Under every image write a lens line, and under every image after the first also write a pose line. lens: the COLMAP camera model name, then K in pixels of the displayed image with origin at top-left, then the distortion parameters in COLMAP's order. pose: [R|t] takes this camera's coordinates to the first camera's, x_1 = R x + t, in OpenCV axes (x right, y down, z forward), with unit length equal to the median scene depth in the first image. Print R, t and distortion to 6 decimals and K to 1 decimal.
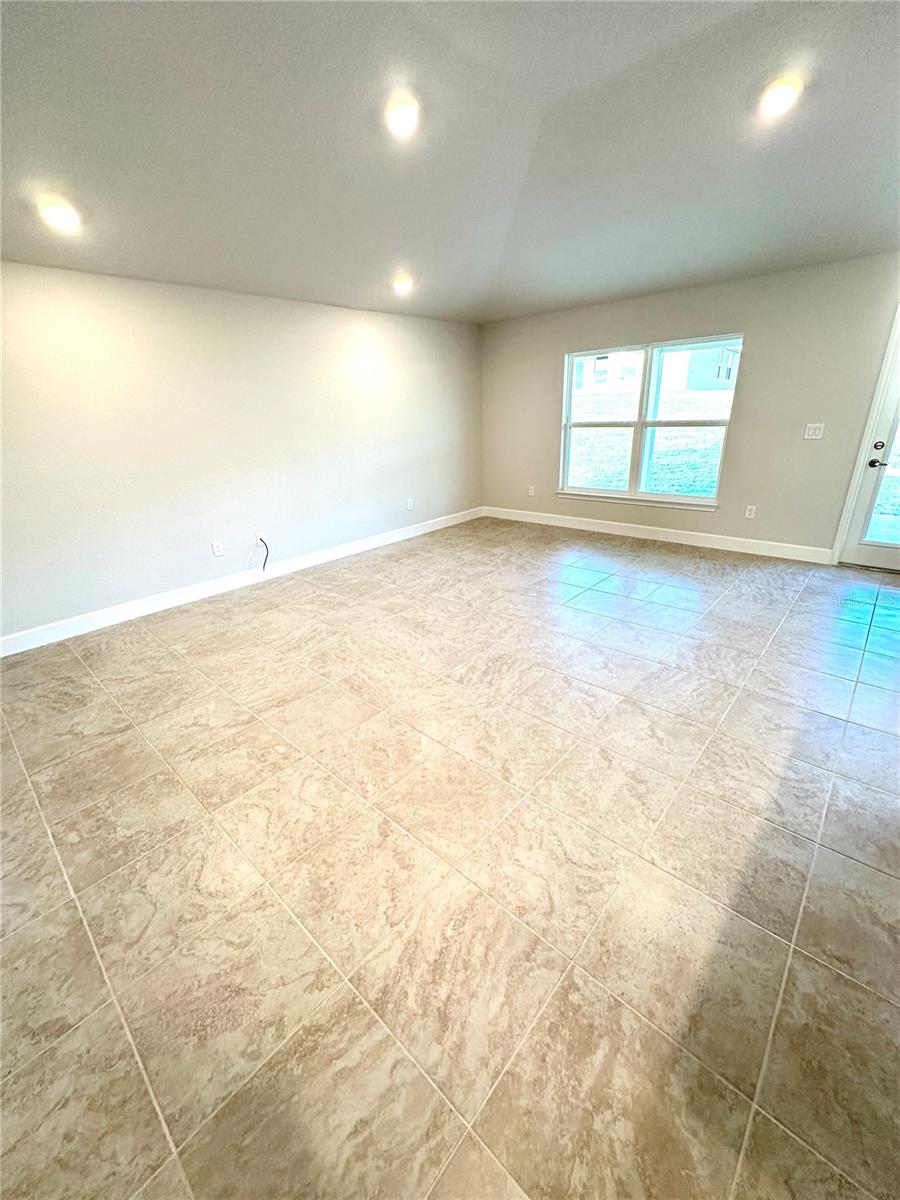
lens RADIAL K [[479.4, 0, 453.2], [0, 479.4, 602.0], [0, 0, 1]] dist [-0.000290, 0.000436]
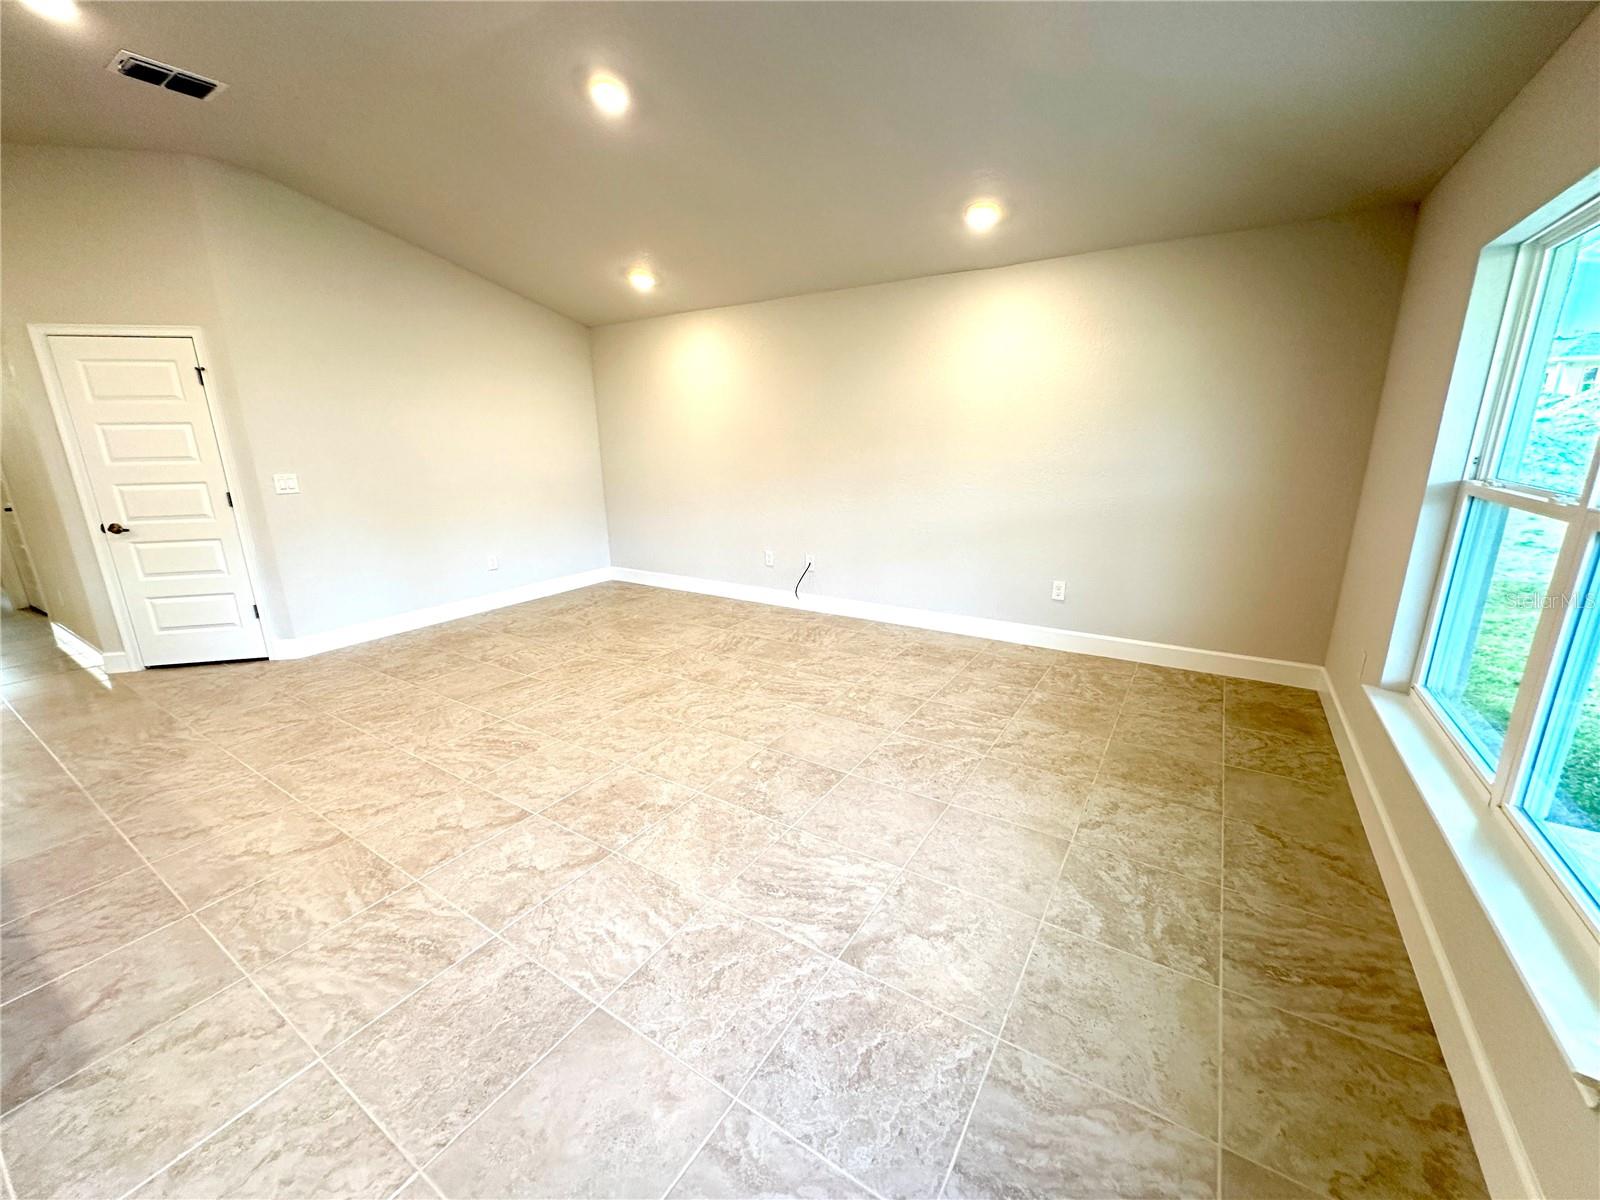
lens RADIAL K [[639.2, 0, 800.0], [0, 639.2, 600.0], [0, 0, 1]] dist [-0.000290, 0.000436]
pose [[0.163092, 0.288760, -0.943408, 0.888923], [-0.364251, 0.906279, 0.214426, -0.395522], [0.916909, 0.308667, 0.252988, 0.902423]]
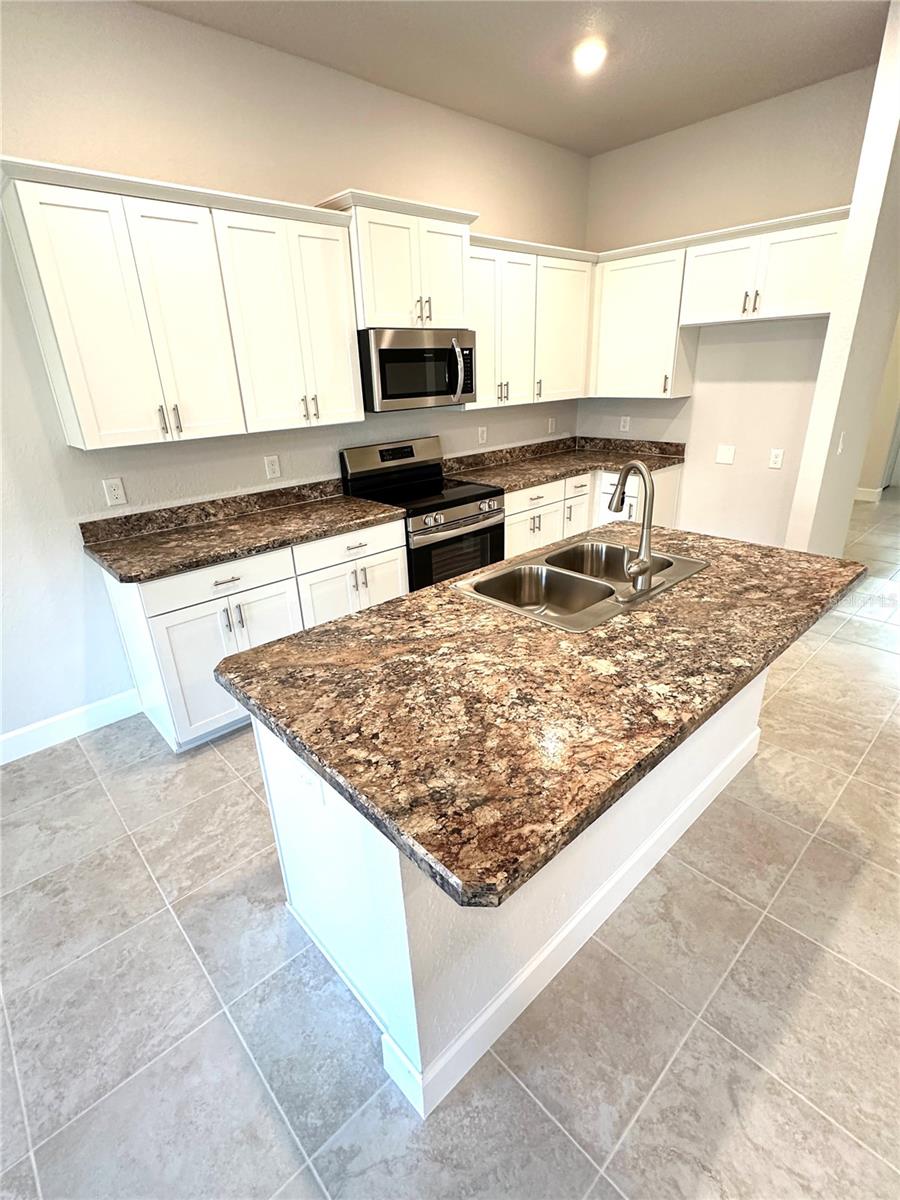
lens RADIAL K [[569.7, 0, 450.0], [0, 569.7, 600.0], [0, 0, 1]] dist [-0.002702, -0.000201]
pose [[-0.992984, 0.038693, 0.111737, 0.483777], [0.105907, 0.711301, 0.694863, -0.296028], [-0.052593, 0.701821, -0.710409, 0.565337]]
